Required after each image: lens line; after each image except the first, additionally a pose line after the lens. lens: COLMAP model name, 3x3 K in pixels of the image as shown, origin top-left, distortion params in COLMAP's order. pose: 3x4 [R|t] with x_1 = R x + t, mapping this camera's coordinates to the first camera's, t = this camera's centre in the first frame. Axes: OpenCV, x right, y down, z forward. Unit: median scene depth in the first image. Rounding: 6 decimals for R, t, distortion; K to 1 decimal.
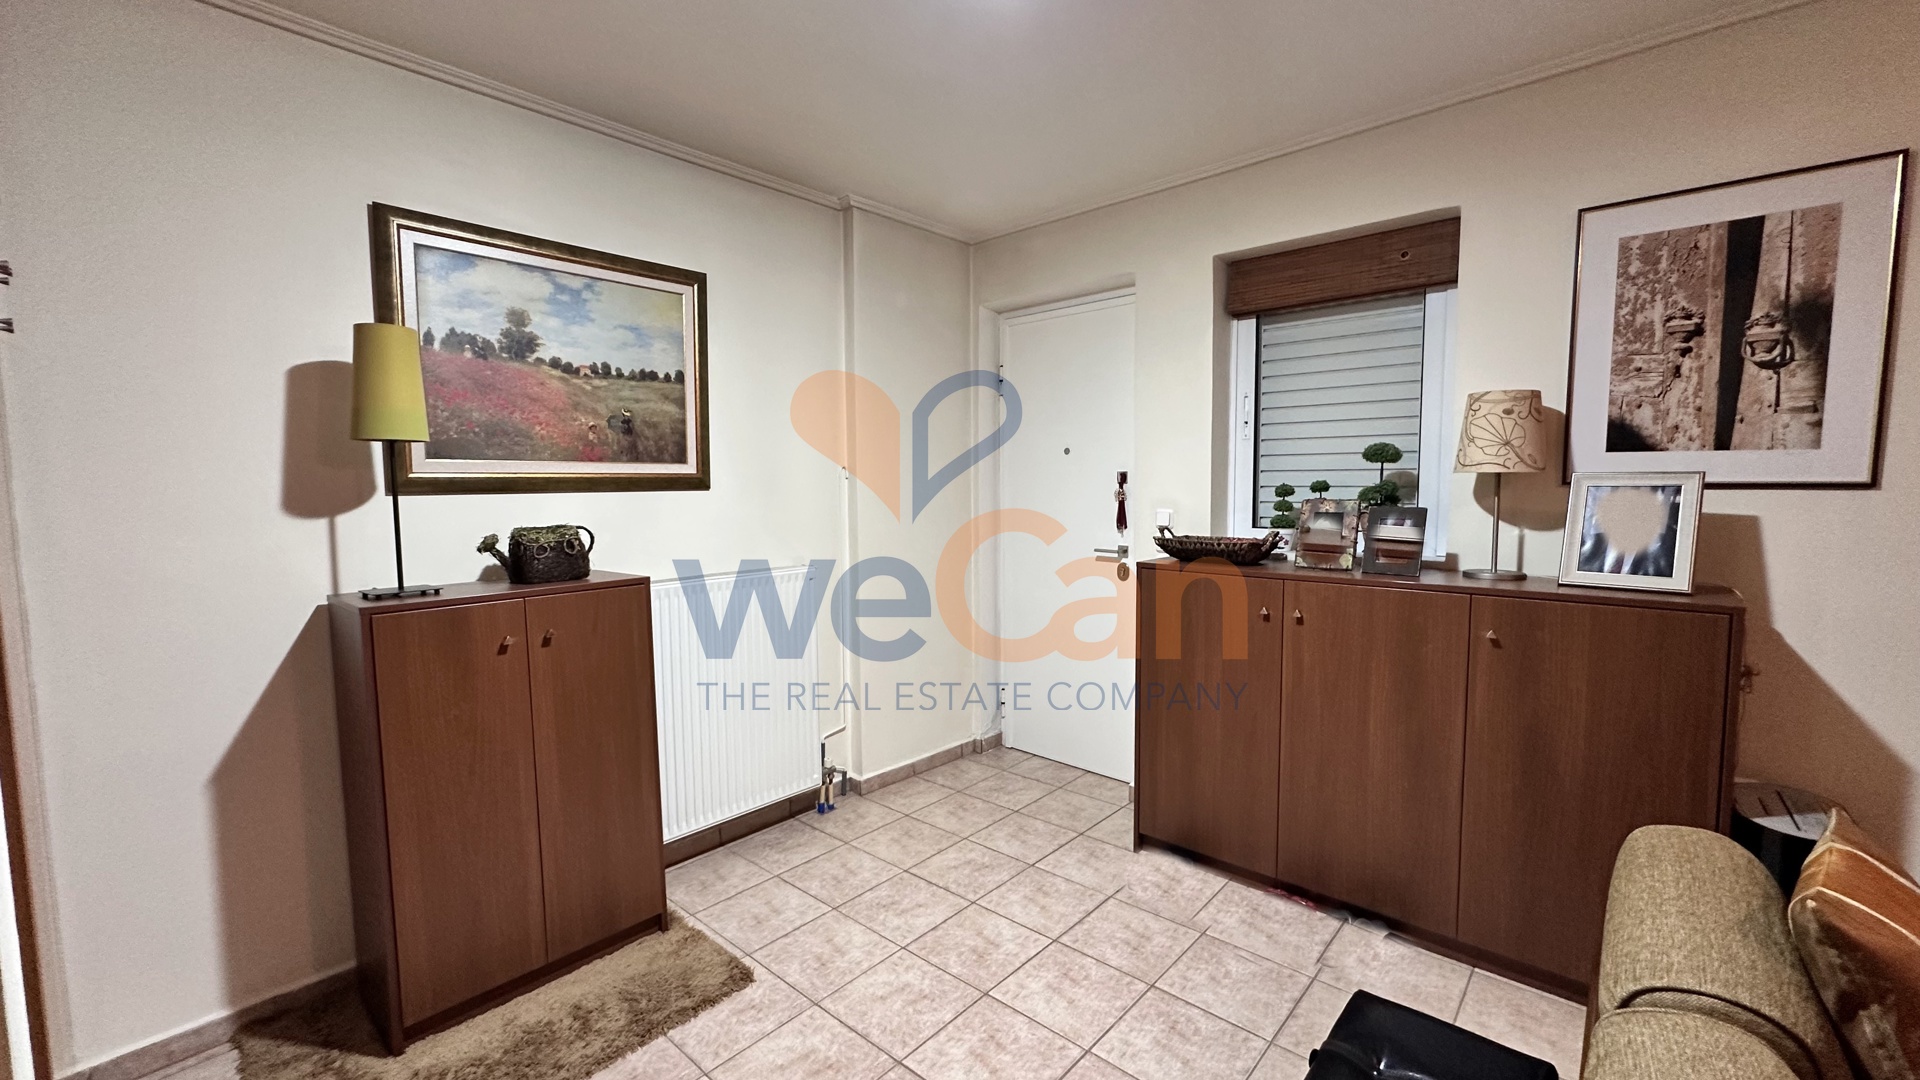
lens RADIAL K [[768.8, 0, 960.8], [0, 768.8, 544.7], [0, 0, 1]] dist [-0.003815, 0.001583]
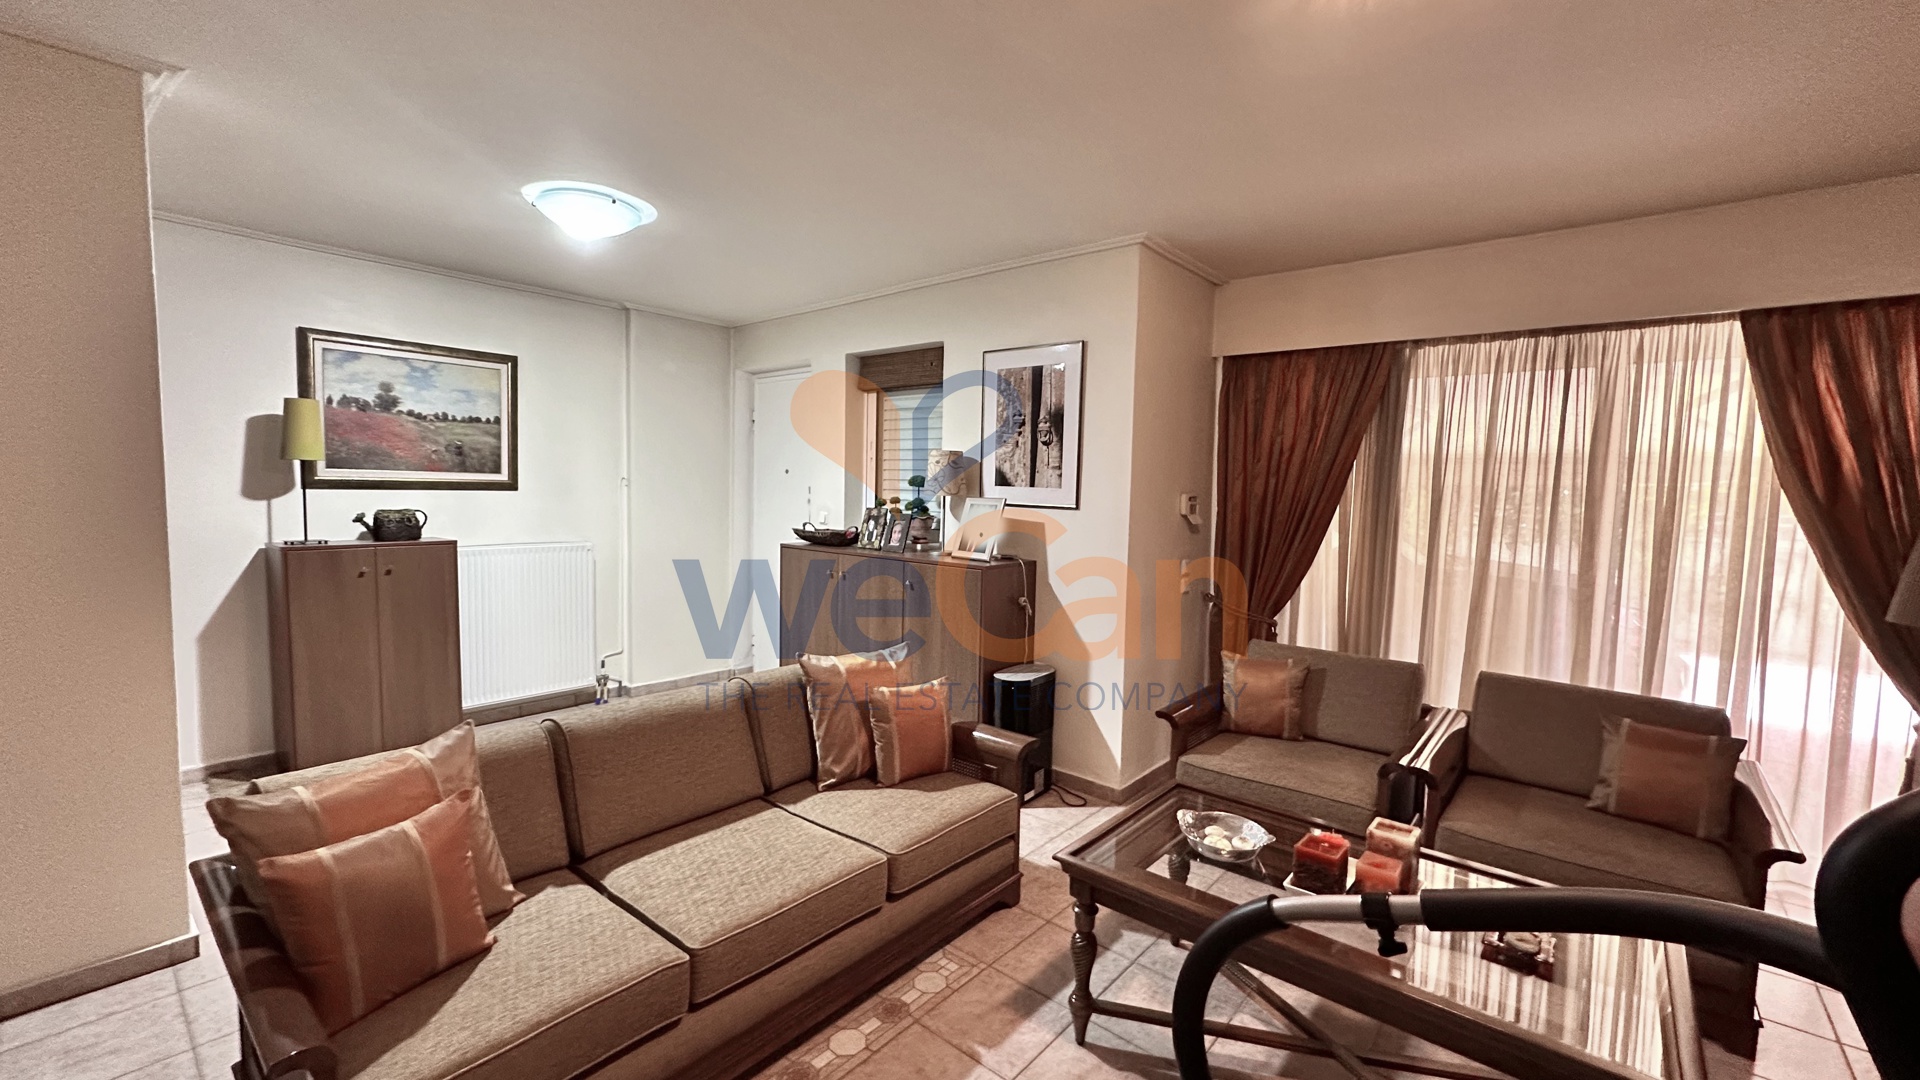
lens RADIAL K [[768.8, 0, 958.5], [0, 768.8, 544.3], [0, 0, 1]] dist [-0.003815, 0.001583]
pose [[0.999047, 0.029040, 0.032593, 0.691418], [-0.028829, 0.999560, -0.006929, 0.031069], [-0.032780, 0.005982, 0.999445, -0.795366]]
